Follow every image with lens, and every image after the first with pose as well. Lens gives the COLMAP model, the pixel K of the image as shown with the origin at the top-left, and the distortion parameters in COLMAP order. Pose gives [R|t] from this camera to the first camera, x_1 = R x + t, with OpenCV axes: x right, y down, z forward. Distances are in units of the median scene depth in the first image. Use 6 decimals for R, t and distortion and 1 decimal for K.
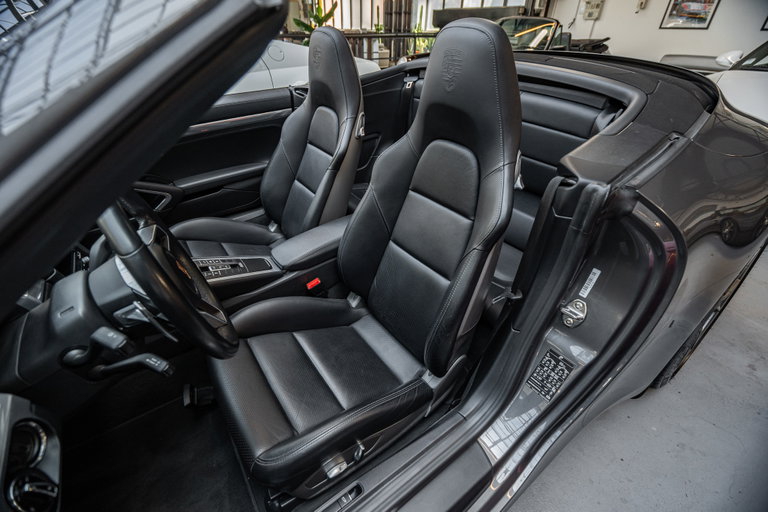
lens RADIAL K [[344.1, 0, 381.6], [0, 344.1, 255.6], [0, 0, 1]] dist [-0.000958, 0.000998]
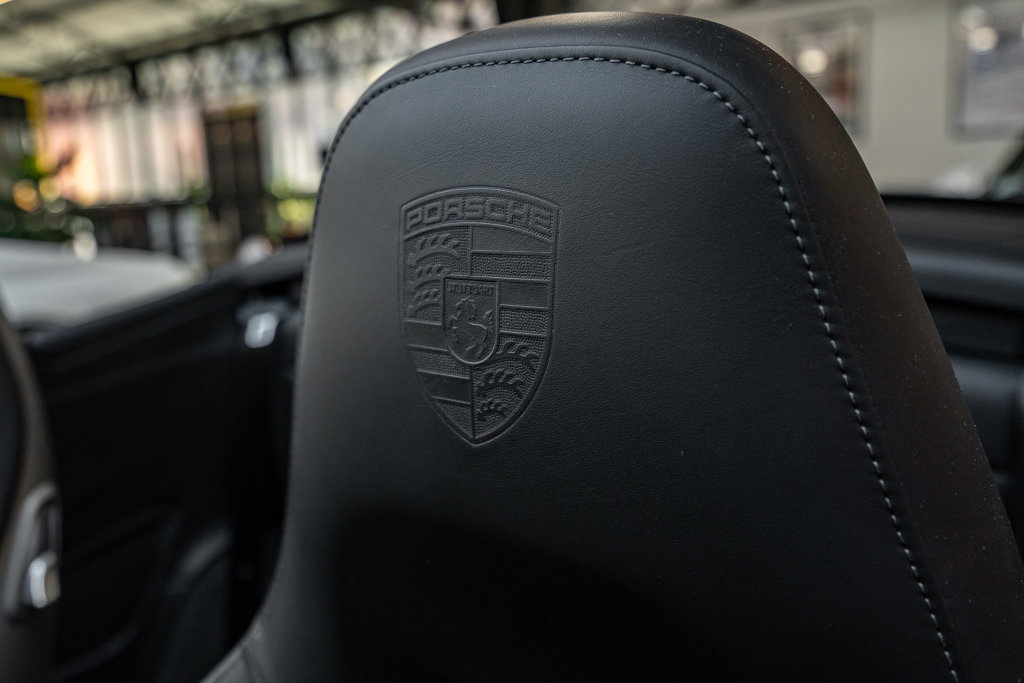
lens RADIAL K [[784.7, 0, 510.0], [0, 784.7, 341.7], [0, 0, 1]] dist [0.030933, -0.003761]
pose [[0.937084, -0.121722, 0.327197, 0.053443], [0.236179, 0.911246, -0.337416, -0.201939], [-0.257086, 0.393464, 0.882662, 0.345171]]
